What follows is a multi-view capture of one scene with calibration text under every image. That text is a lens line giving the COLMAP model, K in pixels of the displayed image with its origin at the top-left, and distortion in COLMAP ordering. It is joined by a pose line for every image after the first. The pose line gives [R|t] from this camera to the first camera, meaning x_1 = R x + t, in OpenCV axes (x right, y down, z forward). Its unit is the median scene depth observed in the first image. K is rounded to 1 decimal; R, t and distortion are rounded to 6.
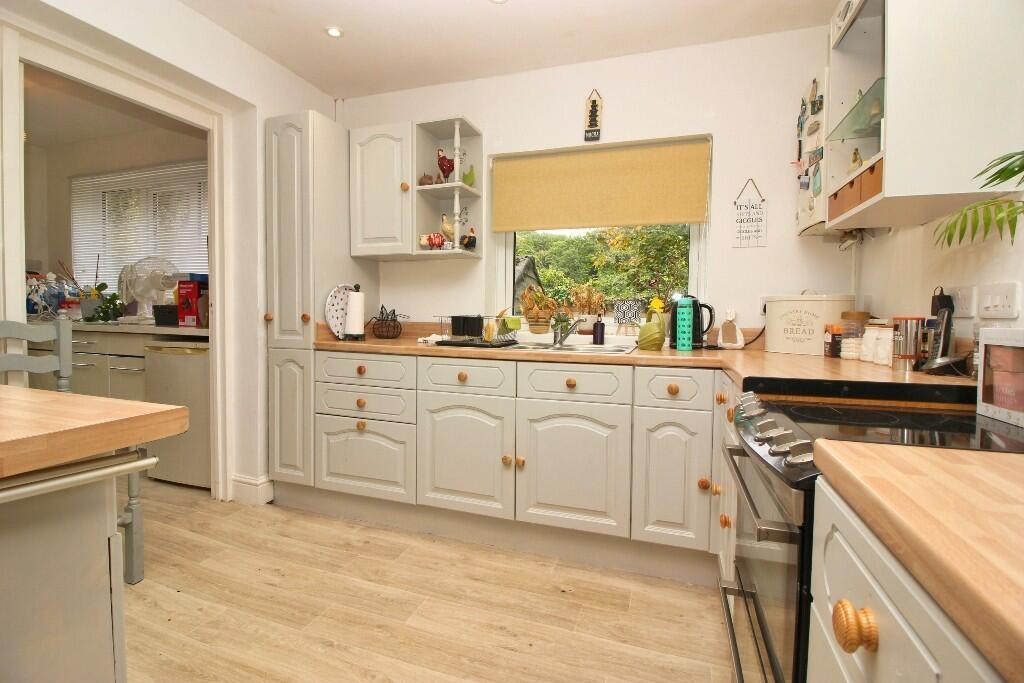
lens RADIAL K [[461.6, 0, 511.6], [0, 461.6, 326.7], [0, 0, 1]] dist [-0.002331, -0.000547]
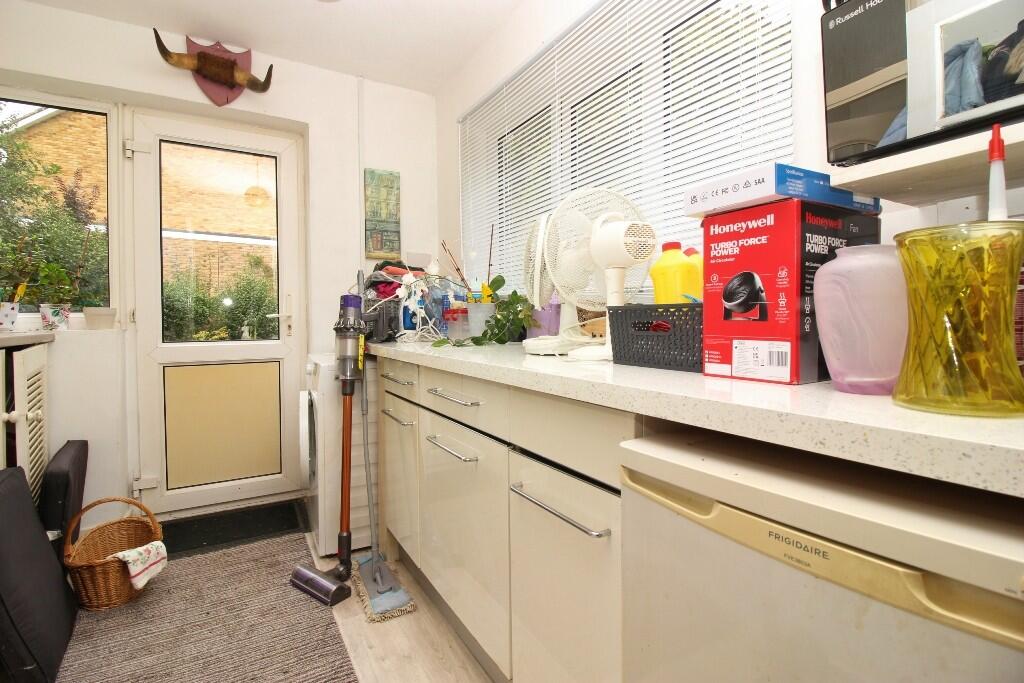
lens RADIAL K [[461.6, 0, 511.6], [0, 461.6, 326.7], [0, 0, 1]] dist [-0.002331, -0.000547]
pose [[0.770071, -0.007275, -0.637916, -0.542511], [-0.011118, 0.999630, -0.024821, -0.019764], [0.637861, 0.026207, 0.769706, 0.607381]]
